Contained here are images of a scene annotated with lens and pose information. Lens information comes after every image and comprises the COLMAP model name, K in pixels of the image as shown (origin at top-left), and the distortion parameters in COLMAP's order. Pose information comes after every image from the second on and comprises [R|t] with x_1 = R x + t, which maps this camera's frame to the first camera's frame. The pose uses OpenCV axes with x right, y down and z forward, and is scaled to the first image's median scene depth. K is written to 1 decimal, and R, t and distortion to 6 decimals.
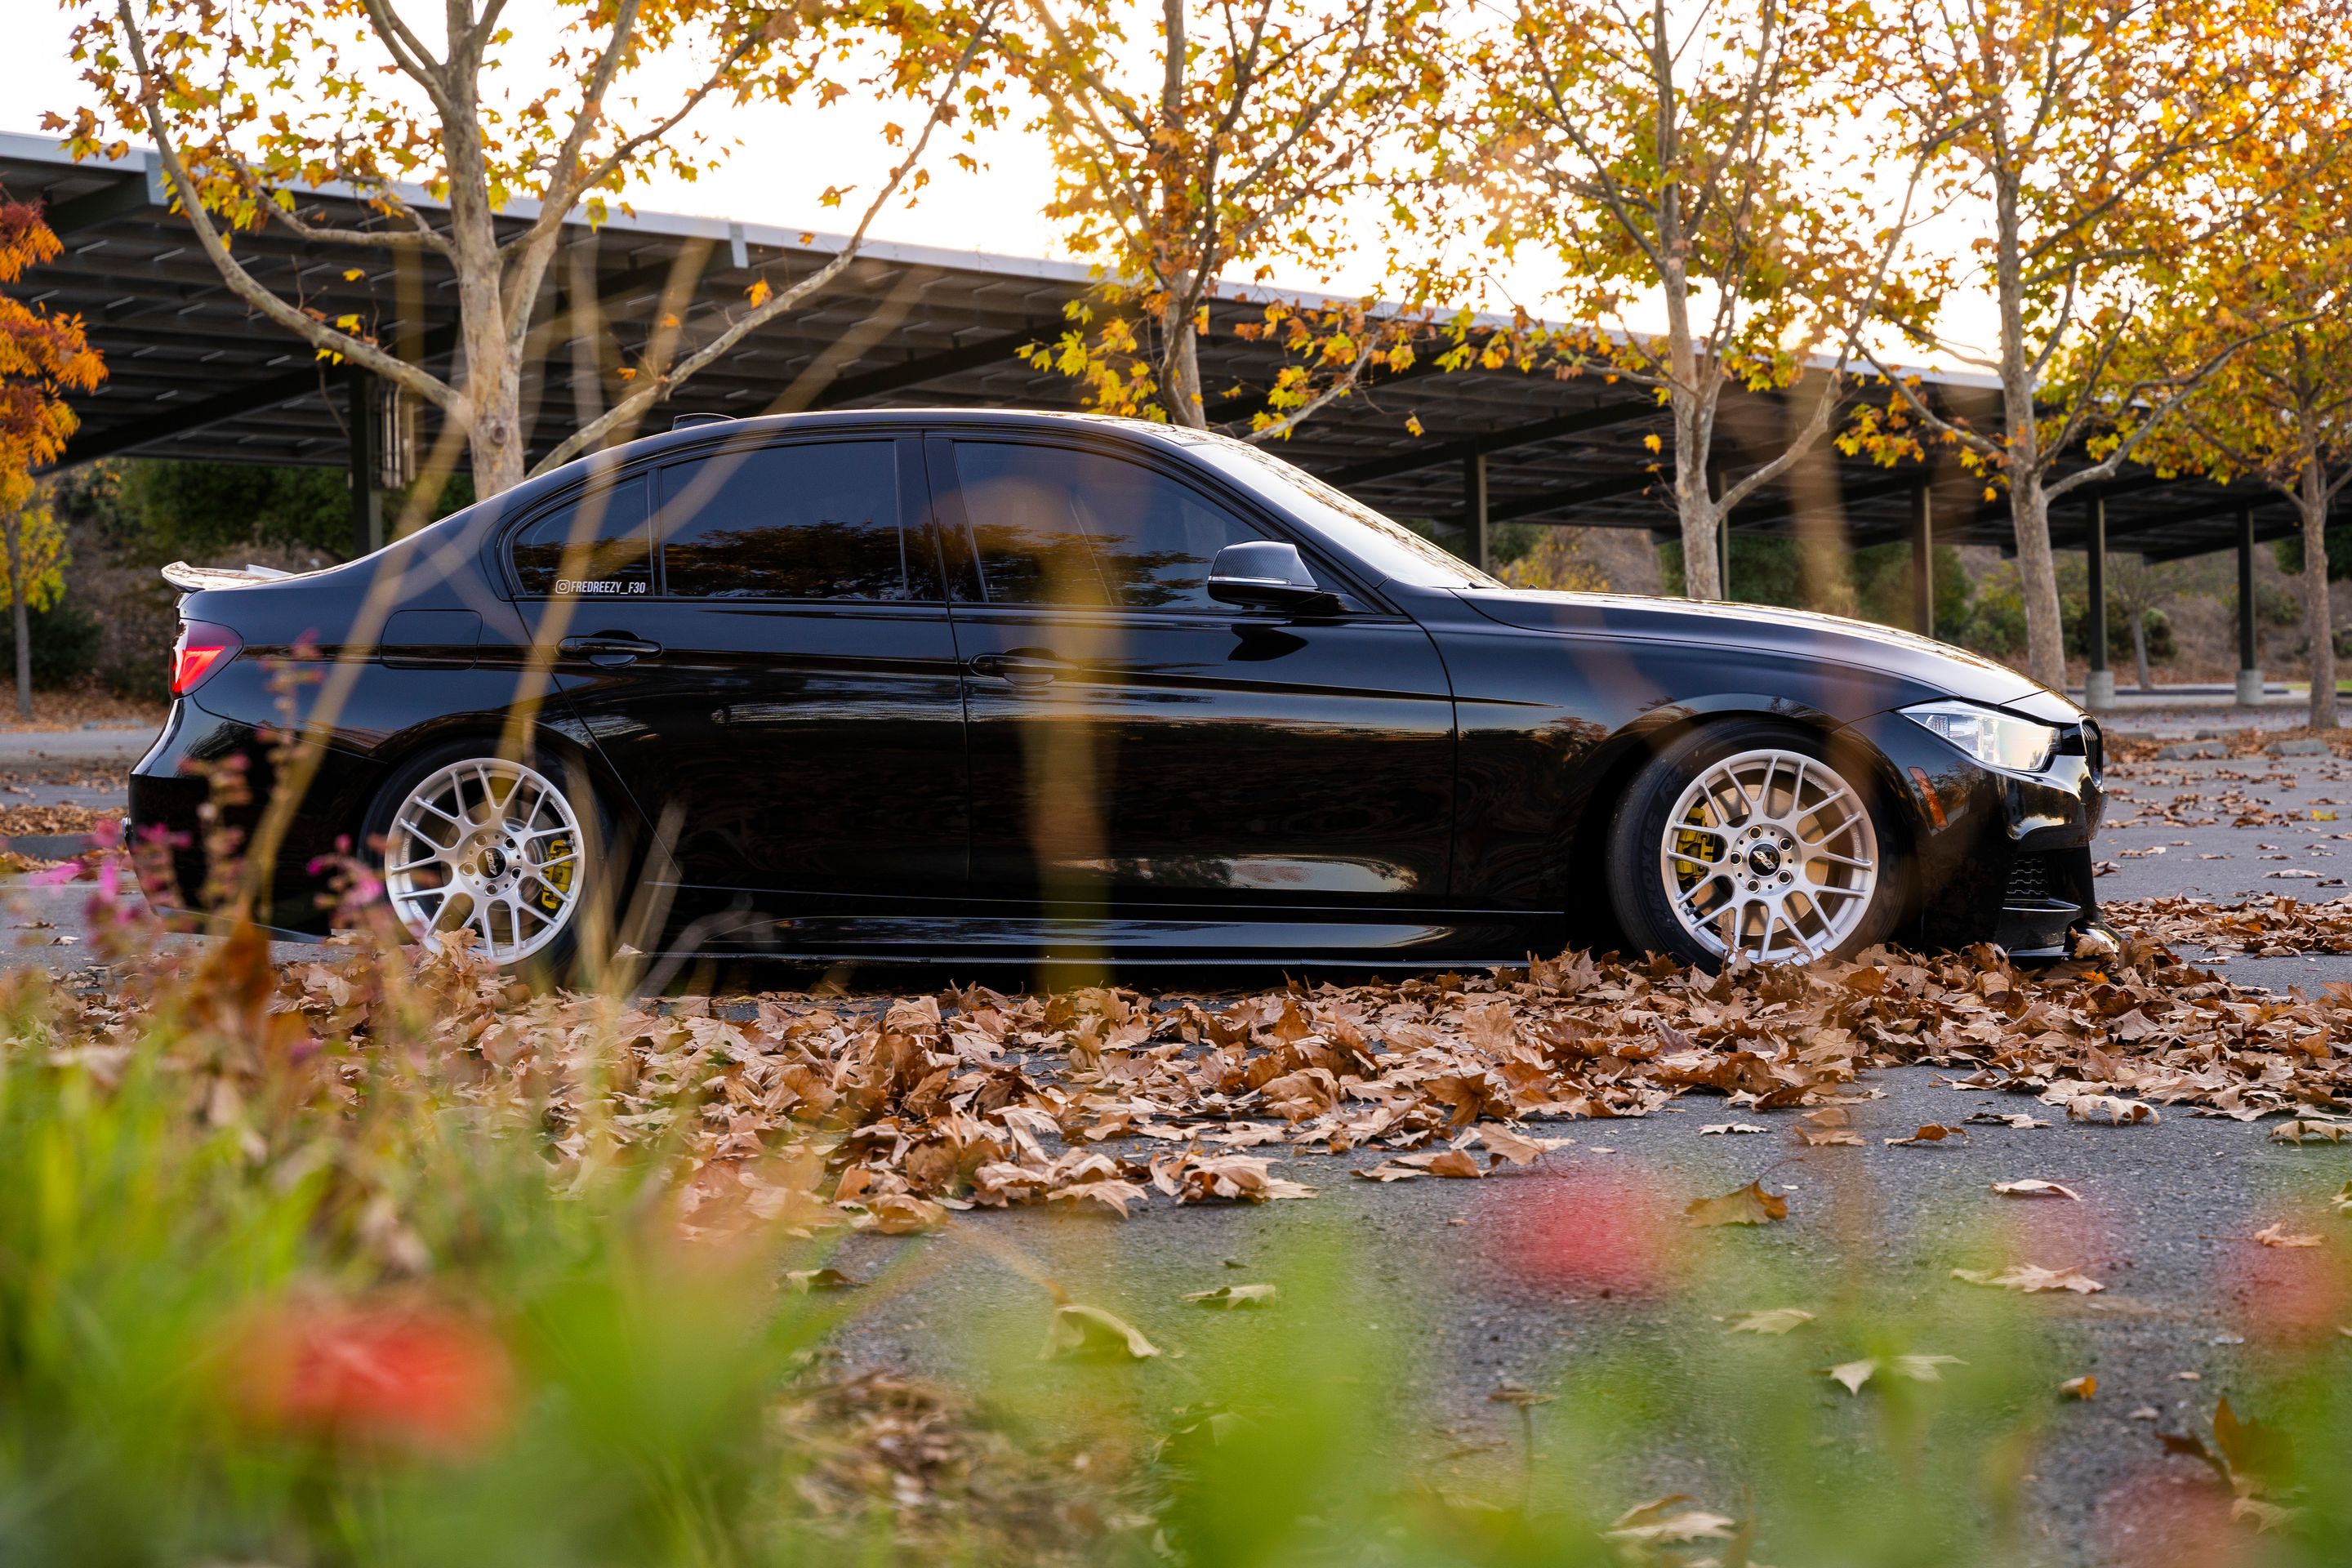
lens RADIAL K [[4068.6, 0, 1176.0], [0, 4068.6, 784.0], [0, 0, 1]] dist [-0.186079, -0.035372]
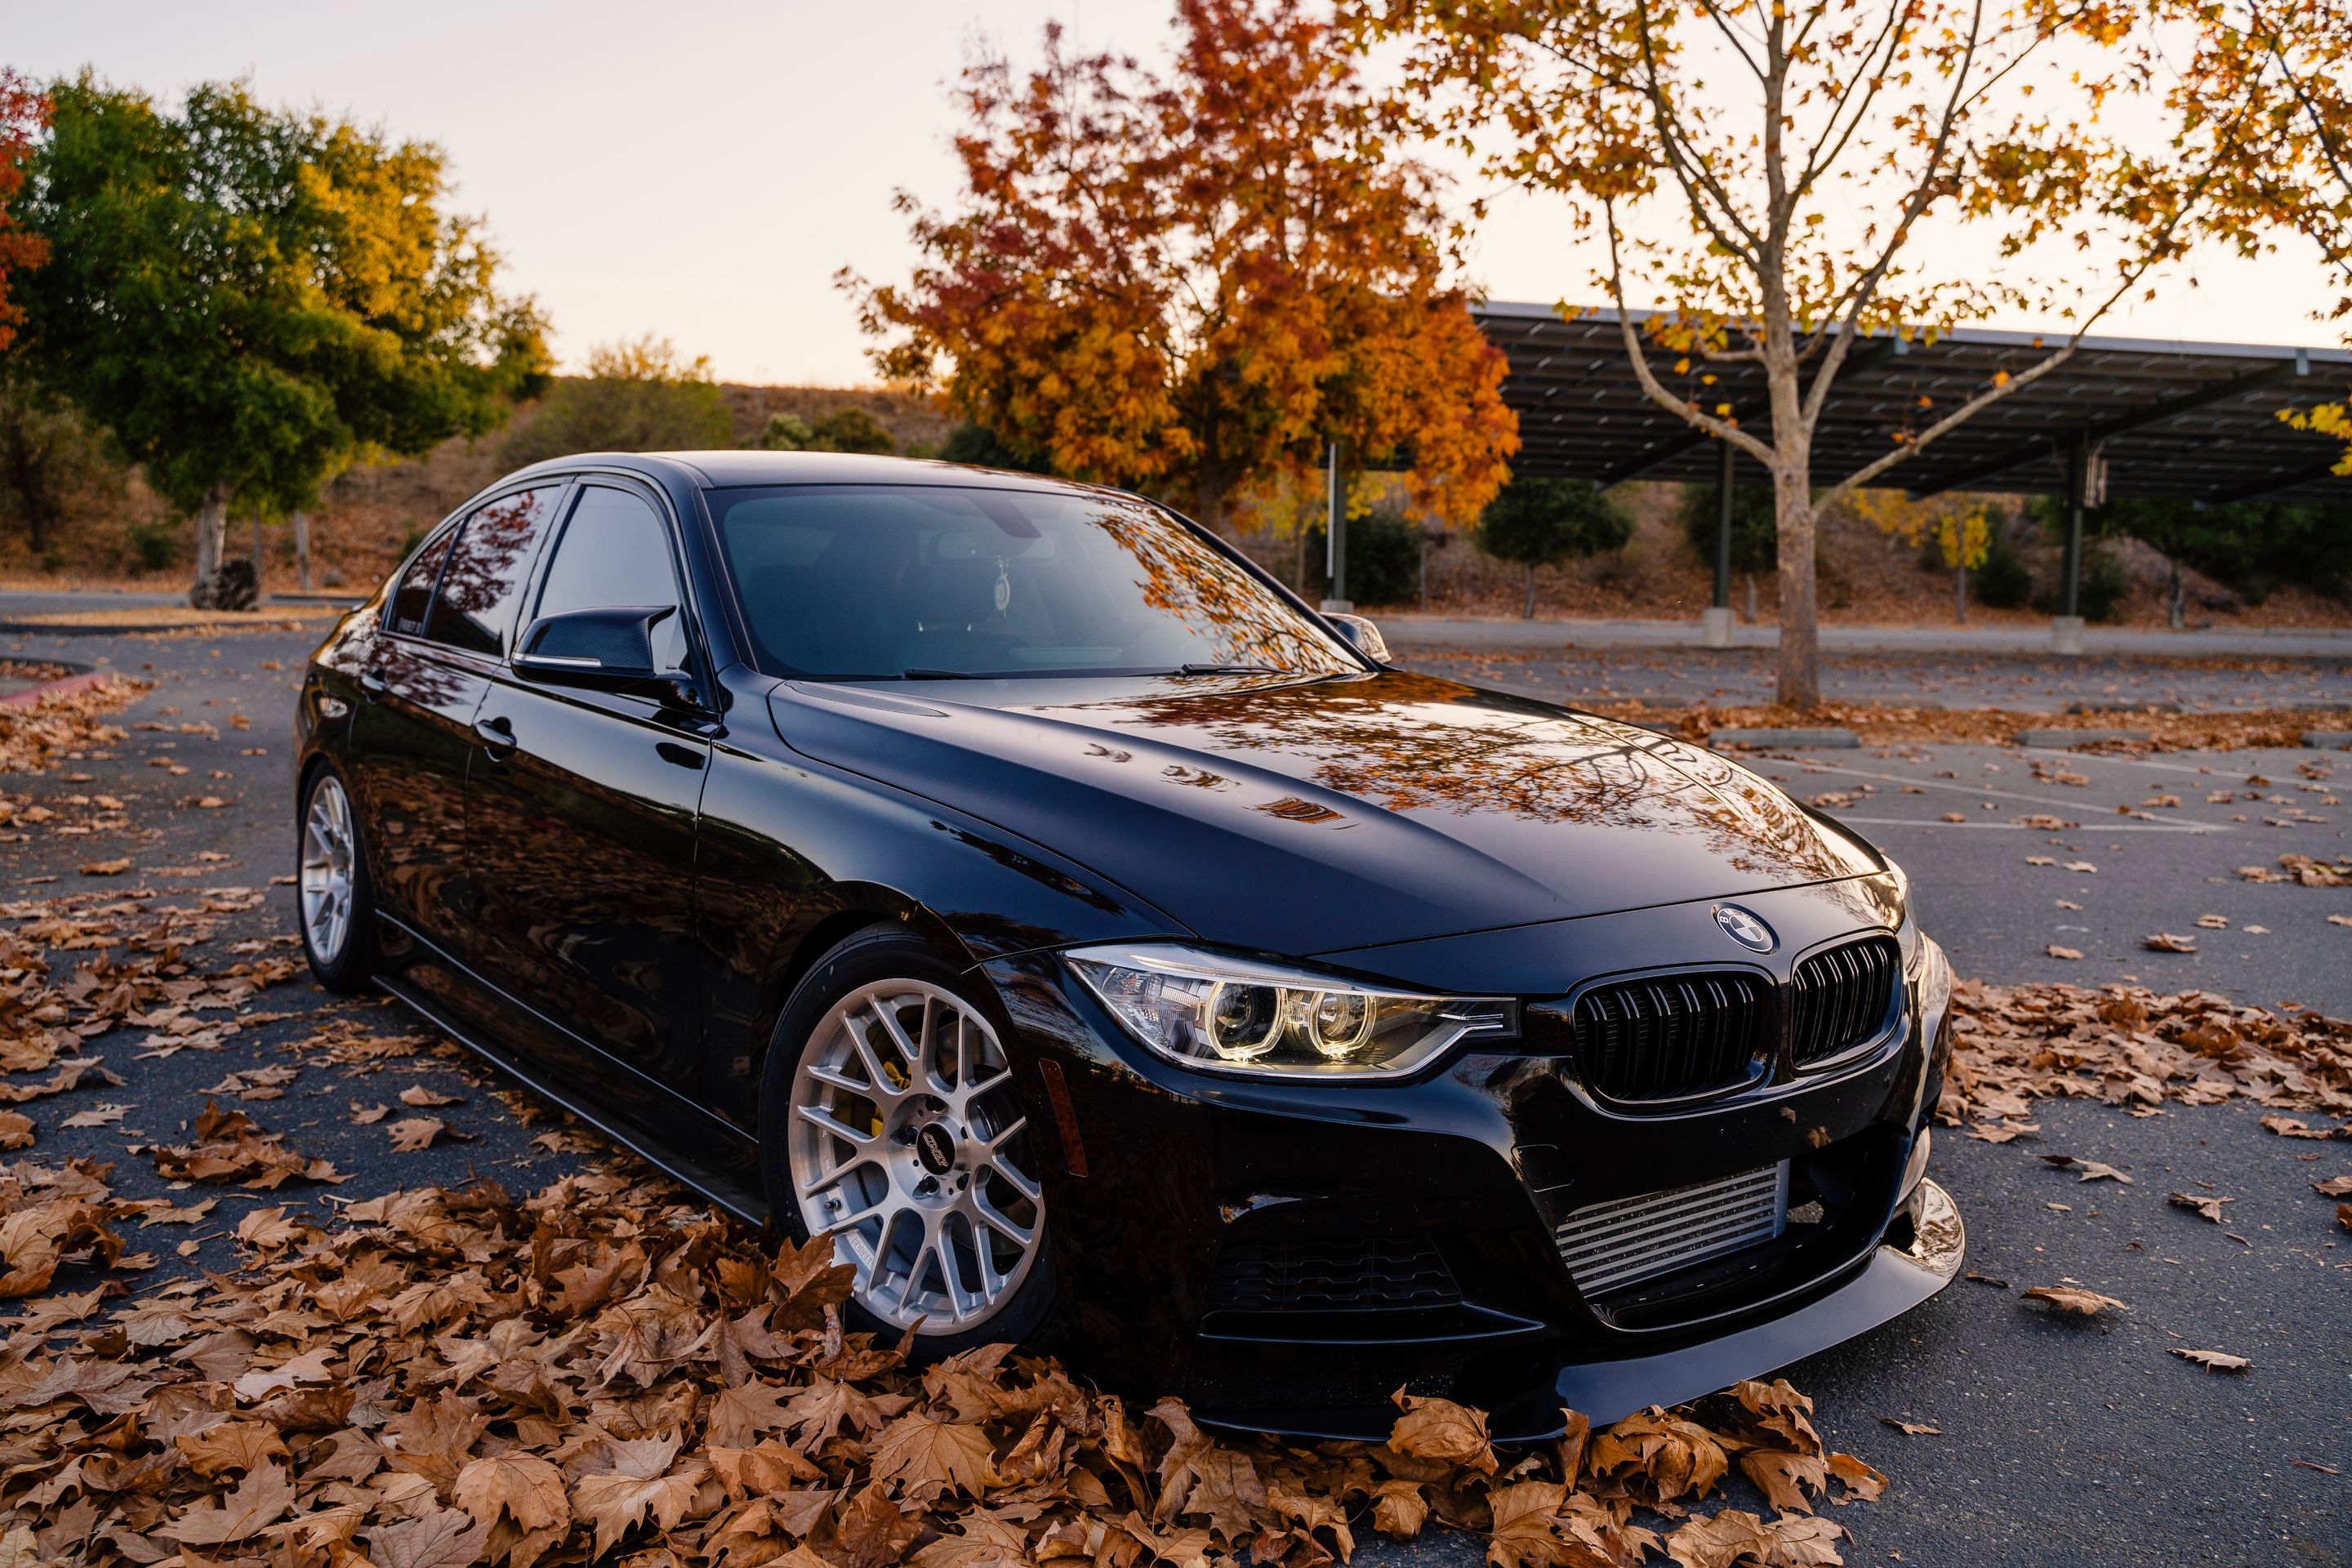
lens RADIAL K [[1827.2, 0, 1176.0], [0, 1827.2, 784.0], [0, 0, 1]] dist [0.006383, -0.004539]
pose [[0.753351, 0.093833, -0.650890, 0.333260], [-0.043333, 0.994700, 0.093242, -0.062075], [0.656190, -0.042039, 0.753424, 0.768864]]
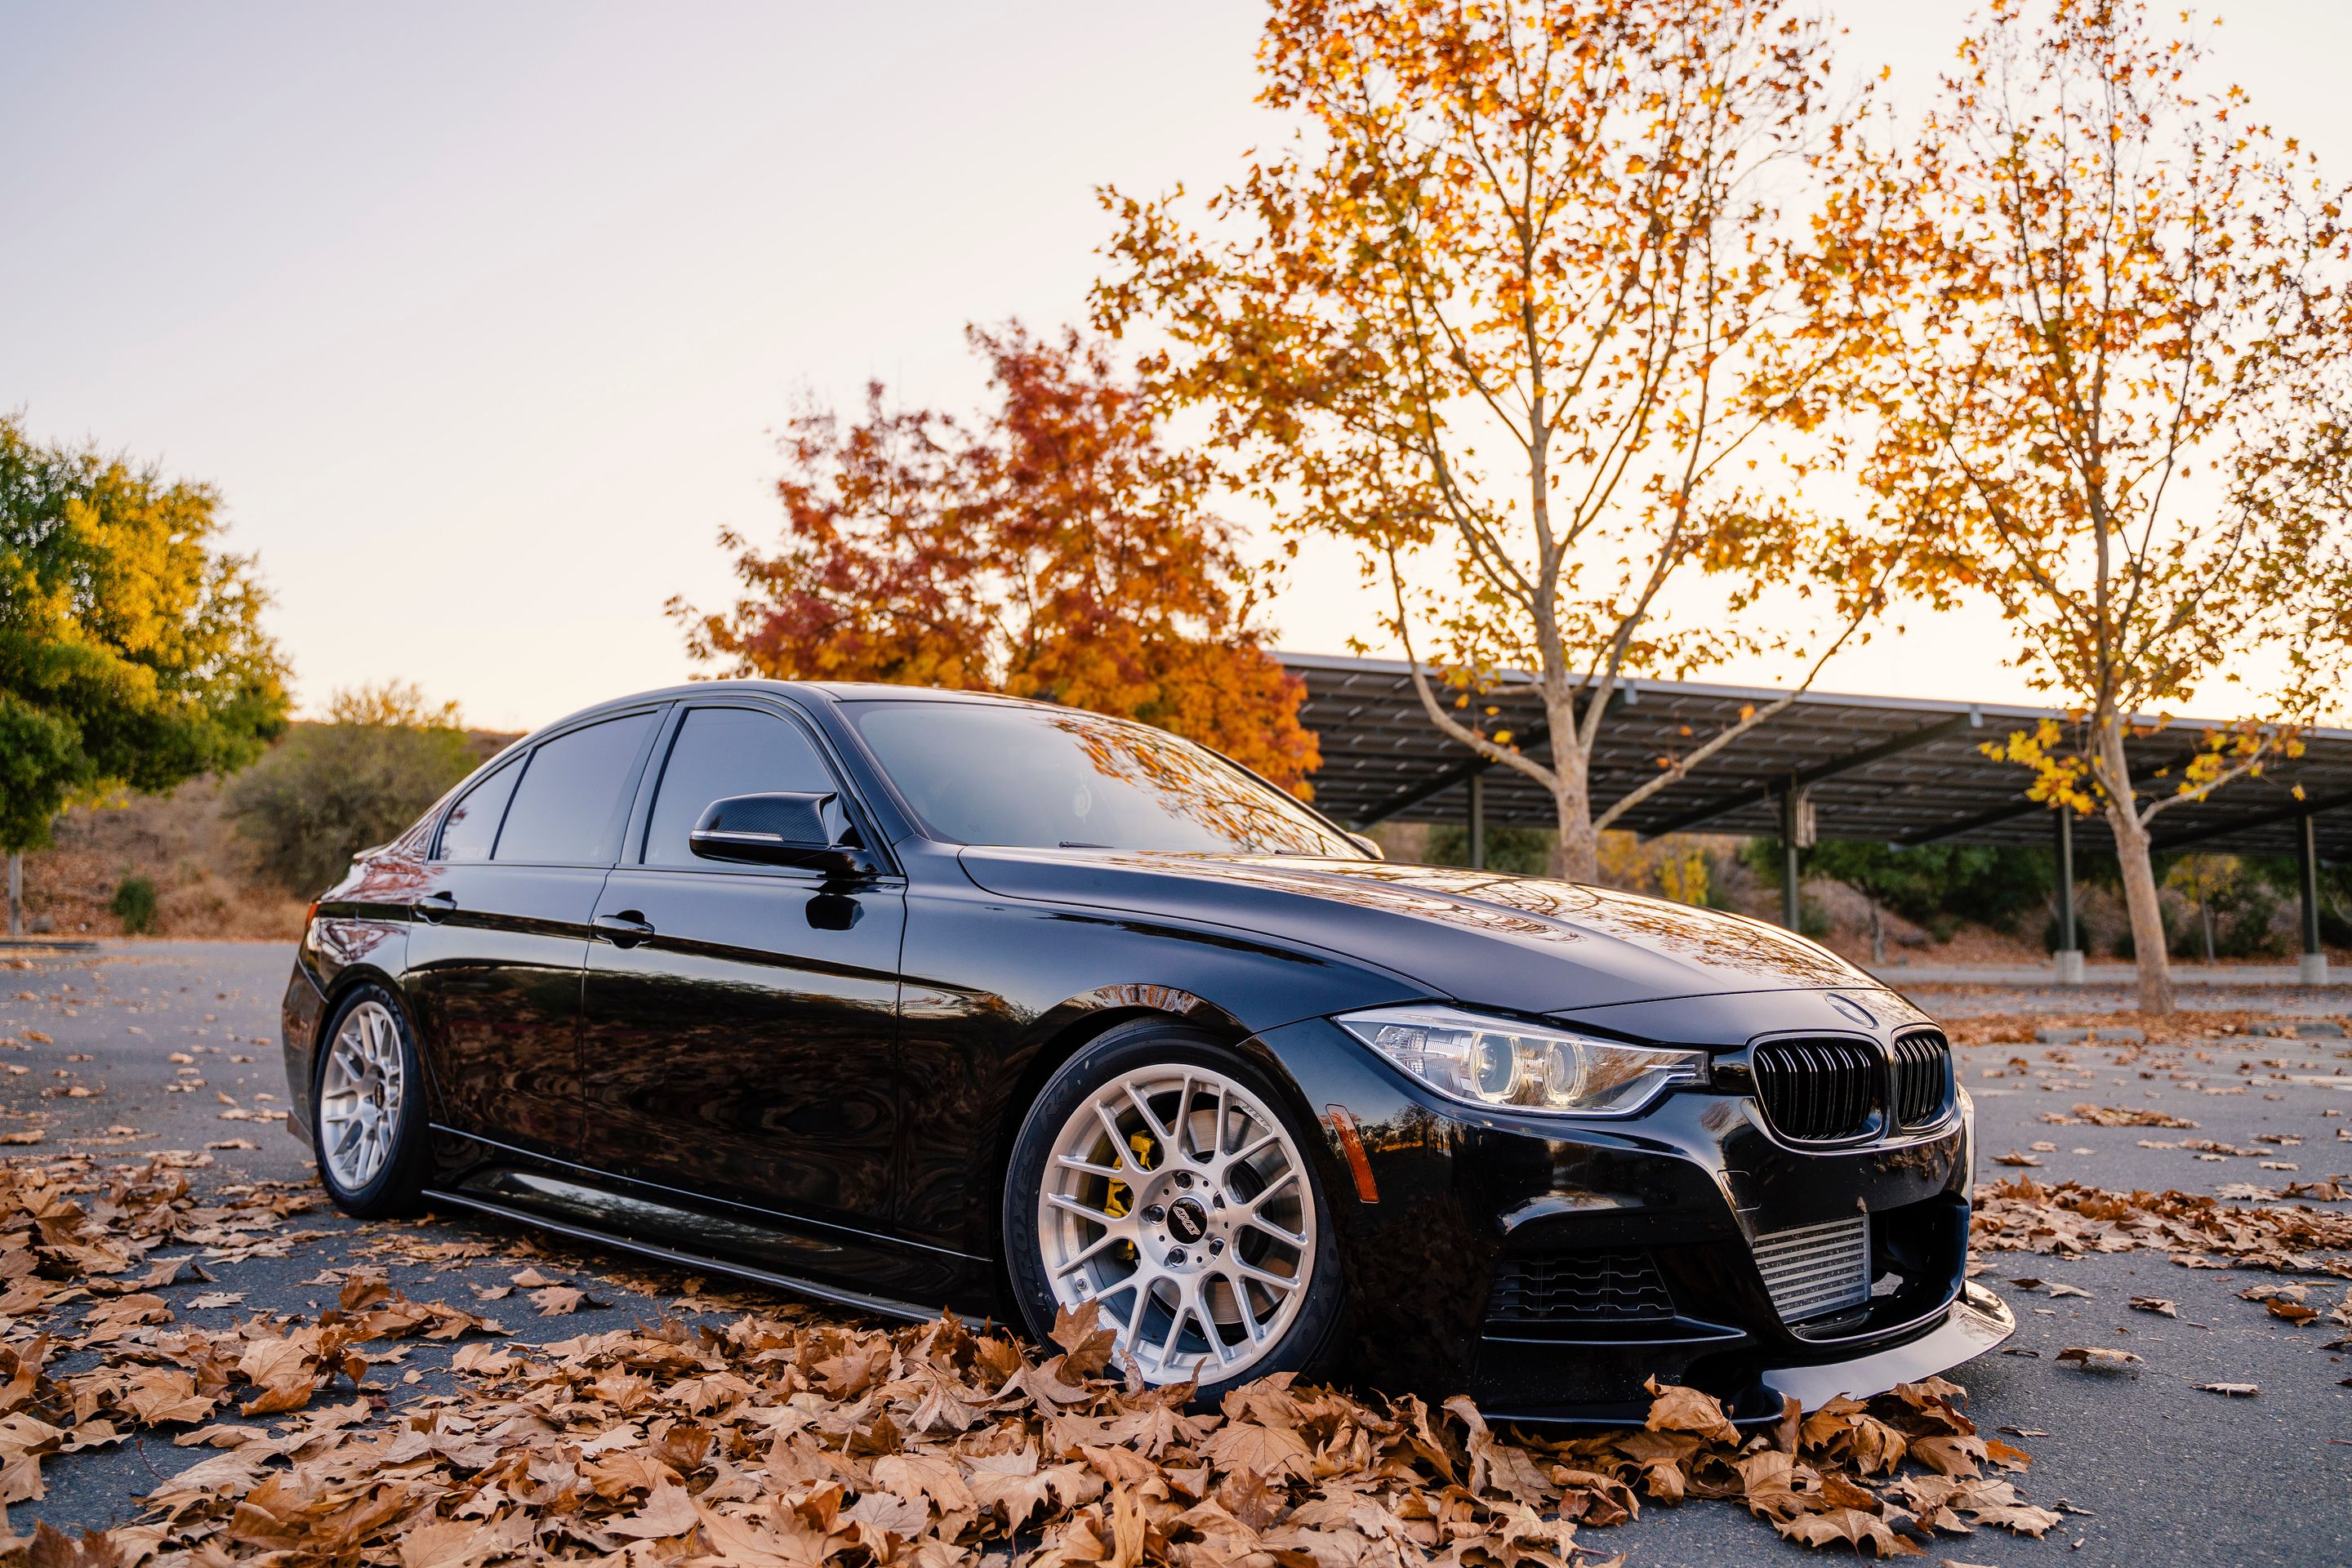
lens RADIAL K [[1828.0, 0, 1176.0], [0, 1828.0, 784.0], [0, 0, 1]] dist [-0.002552, 0.004170]
pose [[0.835407, -0.027726, -0.548932, 0.303530], [-0.033736, 0.994257, -0.101561, -0.023285], [0.548595, 0.103364, 0.829674, 0.686550]]
